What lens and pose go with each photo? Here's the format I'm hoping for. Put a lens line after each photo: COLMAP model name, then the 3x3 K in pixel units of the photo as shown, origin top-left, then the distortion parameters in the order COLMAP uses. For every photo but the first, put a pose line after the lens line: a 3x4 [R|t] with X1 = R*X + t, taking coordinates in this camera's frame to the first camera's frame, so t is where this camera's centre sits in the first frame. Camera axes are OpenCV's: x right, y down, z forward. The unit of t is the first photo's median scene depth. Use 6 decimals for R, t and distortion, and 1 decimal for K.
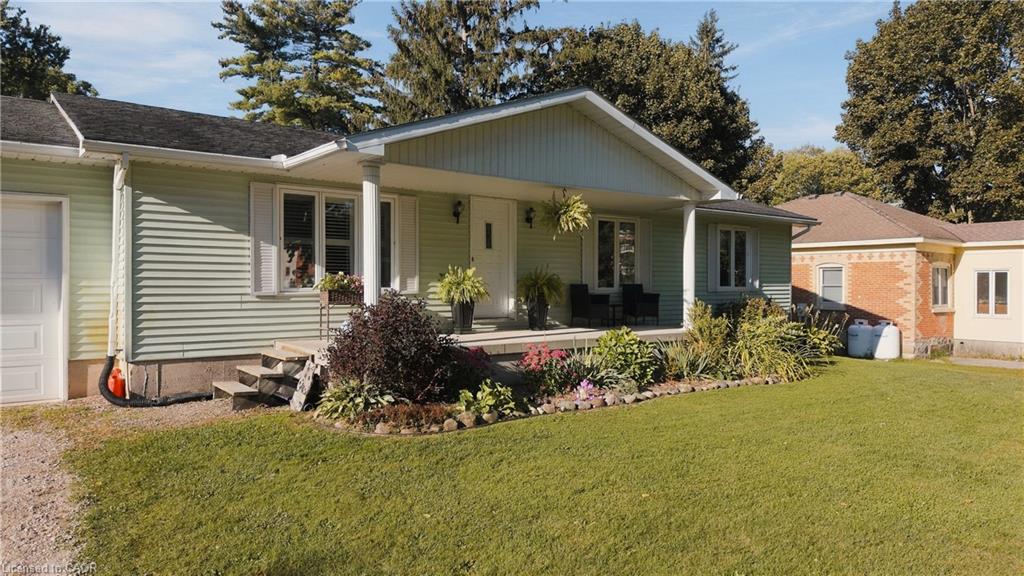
lens RADIAL K [[688.3, 0, 510.0], [0, 688.3, 285.2], [0, 0, 1]] dist [0.045142, -0.068537]
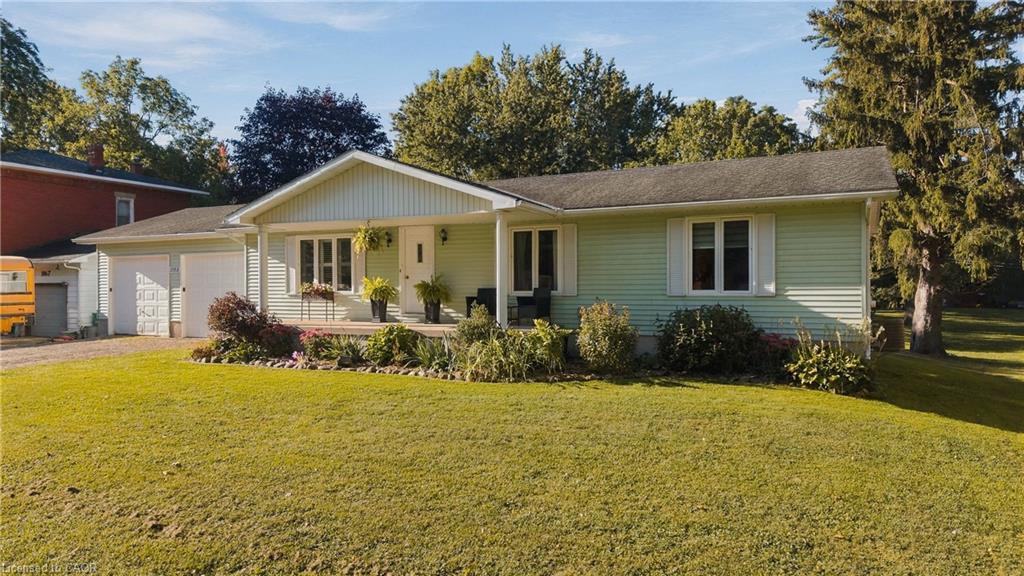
lens RADIAL K [[689.7, 0, 508.3], [0, 689.7, 288.4], [0, 0, 1]] dist [0.048434, -0.044155]
pose [[0.430195, -0.002602, -0.902732, 0.897662], [0.002194, 0.999996, -0.001837, 0.000853], [0.902733, -0.001190, 0.430199, 0.397356]]
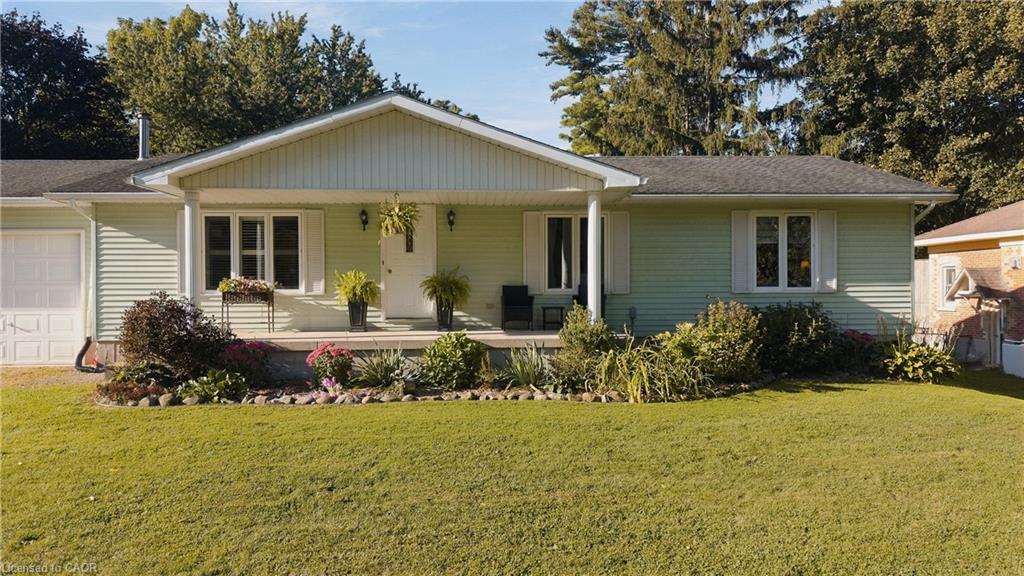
lens RADIAL K [[688.3, 0, 510.0], [0, 688.3, 285.2], [0, 0, 1]] dist [0.045142, -0.068537]
pose [[0.813576, -0.005014, -0.581437, 0.498090], [0.005142, 0.999986, -0.001429, -0.000252], [0.581436, -0.001828, 0.813590, 0.161495]]
